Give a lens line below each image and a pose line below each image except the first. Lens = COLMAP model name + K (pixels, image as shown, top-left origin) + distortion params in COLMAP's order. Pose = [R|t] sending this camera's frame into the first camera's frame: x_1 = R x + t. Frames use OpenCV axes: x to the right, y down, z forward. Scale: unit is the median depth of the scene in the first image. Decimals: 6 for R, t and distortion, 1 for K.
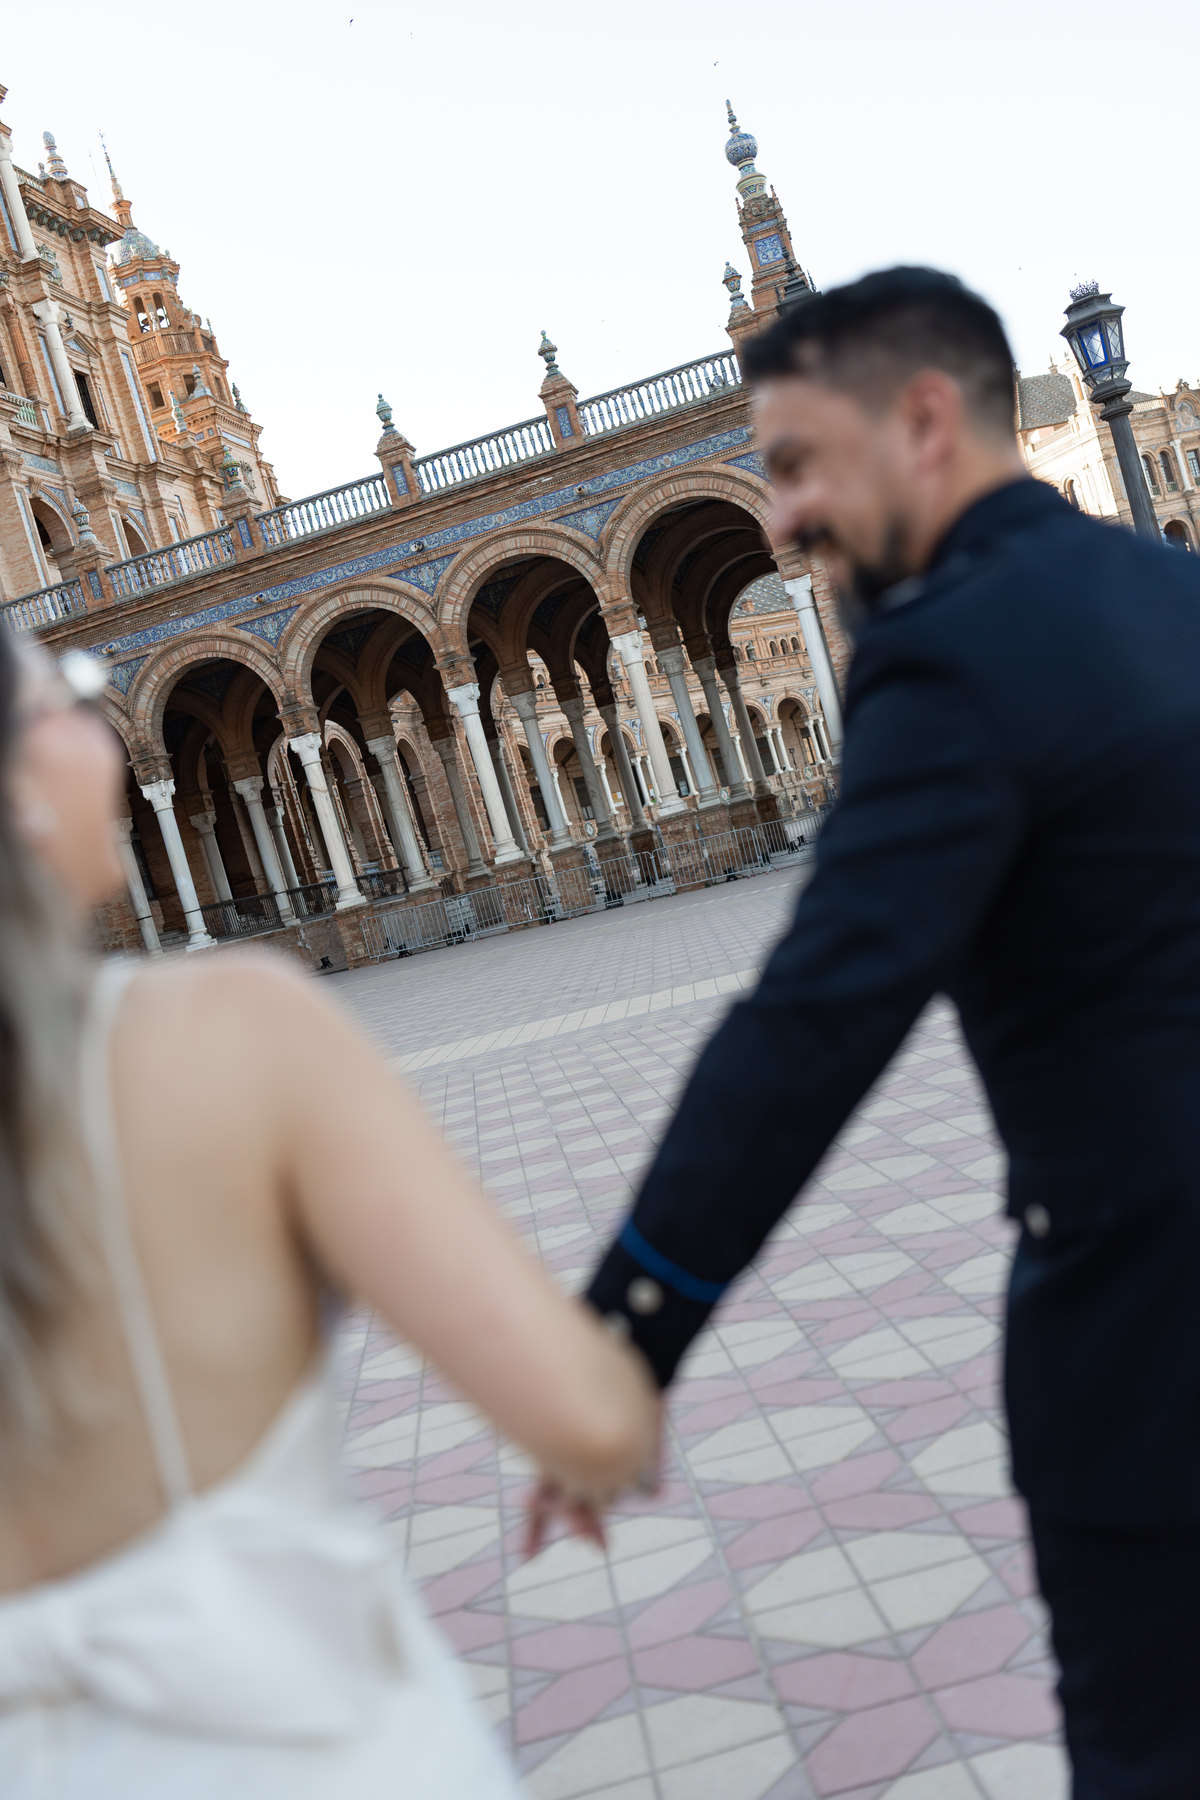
lens RADIAL K [[1739.3, 0, 569.7], [0, 1739.3, 898.6], [0, 0, 1]] dist [0.007855, -0.001181]
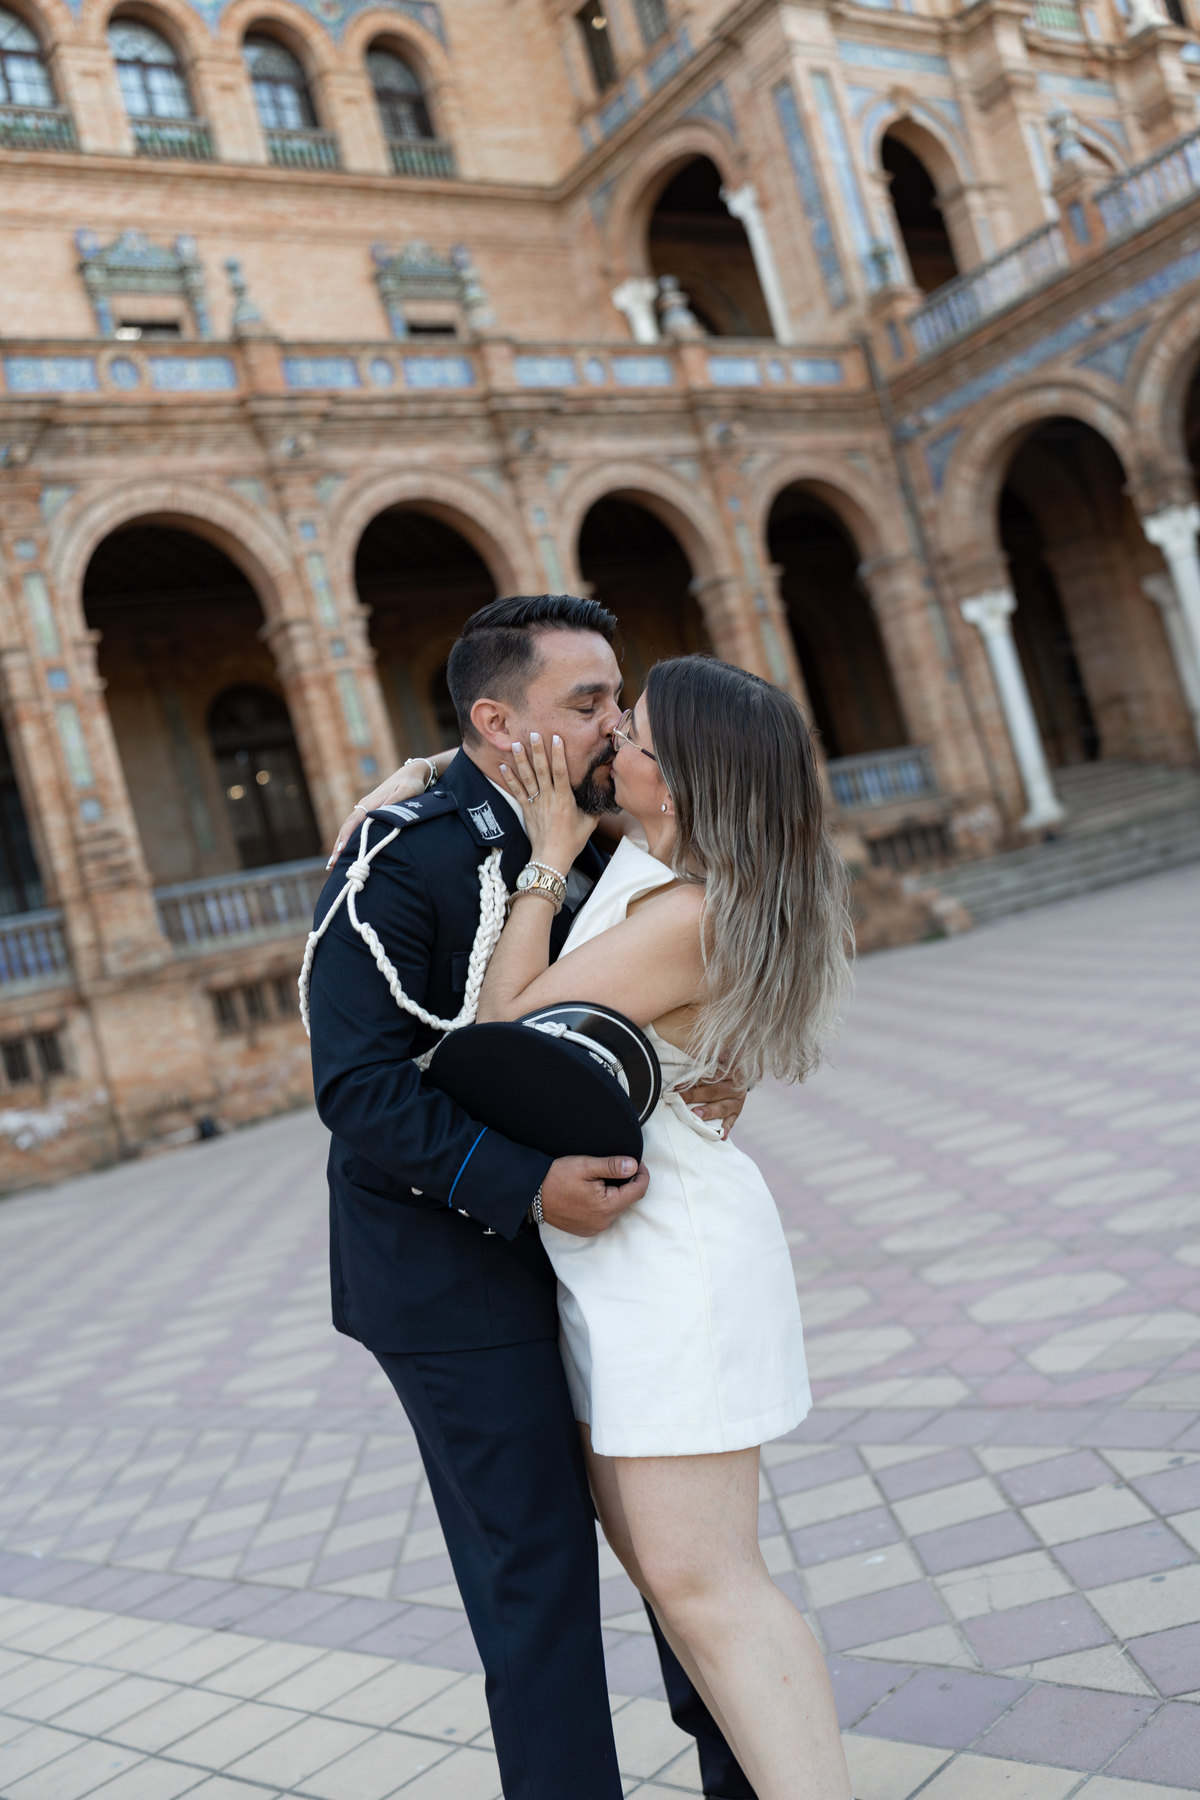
lens RADIAL K [[1813.3, 0, 573.4], [0, 1813.3, 899.1], [0, 0, 1]] dist [0.007892, 0.003575]
pose [[0.781972, 0.042251, -0.621879, 0.018101], [0.036446, 0.992894, 0.113287, -0.006264], [0.622247, -0.111253, 0.774876, 0.246205]]
